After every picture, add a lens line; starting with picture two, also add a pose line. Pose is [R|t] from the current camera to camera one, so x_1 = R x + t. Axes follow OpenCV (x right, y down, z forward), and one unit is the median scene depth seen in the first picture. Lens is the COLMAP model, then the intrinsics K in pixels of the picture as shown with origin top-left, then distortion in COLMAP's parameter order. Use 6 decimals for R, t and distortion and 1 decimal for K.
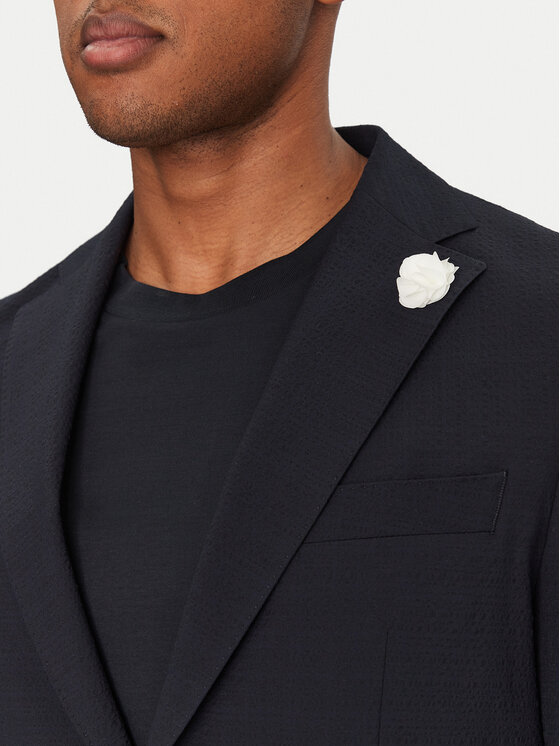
lens RADIAL K [[1466.2, 0, 279.4], [0, 1466.2, 373.0], [0, 0, 1]] dist [0.062714, 0.000000]
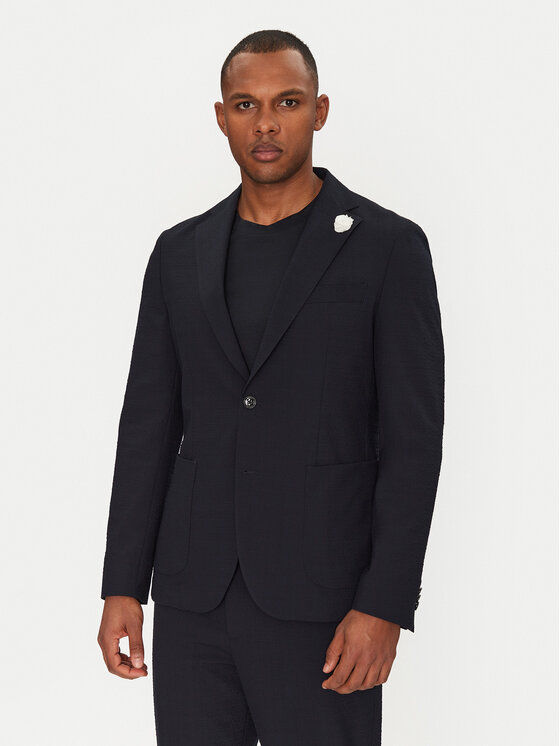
lens RADIAL K [[1287.9, 0, 280.9], [0, 1287.9, 374.4], [0, 0, 1]] dist [0.141424, 0.000000]
pose [[0.993893, 0.029255, 0.106403, -0.297162], [-0.035318, 0.997831, 0.055546, 0.102380], [-0.104547, -0.058965, 0.992770, -1.624594]]
